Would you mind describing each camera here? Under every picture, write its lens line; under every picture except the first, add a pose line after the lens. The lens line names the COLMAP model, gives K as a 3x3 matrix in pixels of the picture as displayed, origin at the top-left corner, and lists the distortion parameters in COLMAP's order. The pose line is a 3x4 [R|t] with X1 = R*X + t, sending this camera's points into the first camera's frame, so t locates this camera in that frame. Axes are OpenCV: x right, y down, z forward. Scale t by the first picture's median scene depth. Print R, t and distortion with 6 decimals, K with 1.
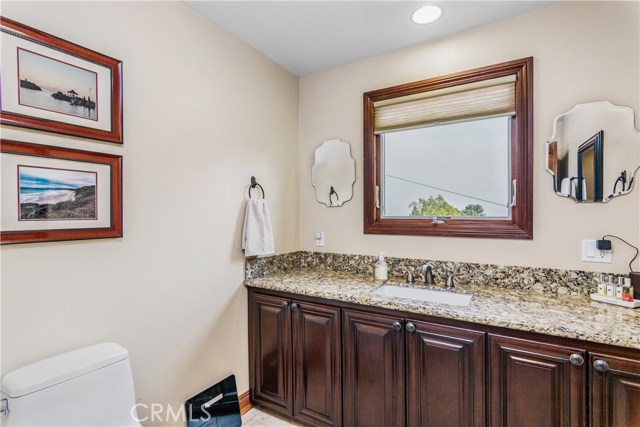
lens RADIAL K [[313.4, 0, 318.8], [0, 313.4, 216.1], [0, 0, 1]] dist [0.003183, 0.000135]
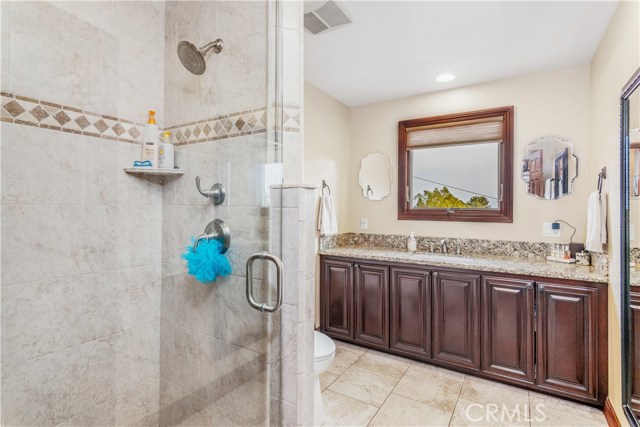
lens RADIAL K [[313.4, 0, 322.2], [0, 313.4, 209.1], [0, 0, 1]] dist [0.003183, 0.000135]
pose [[0.999985, 0.004503, -0.003257, -0.222960], [-0.004484, 0.999974, 0.005671, 0.000953], [0.003282, -0.005656, 0.999979, -0.483407]]
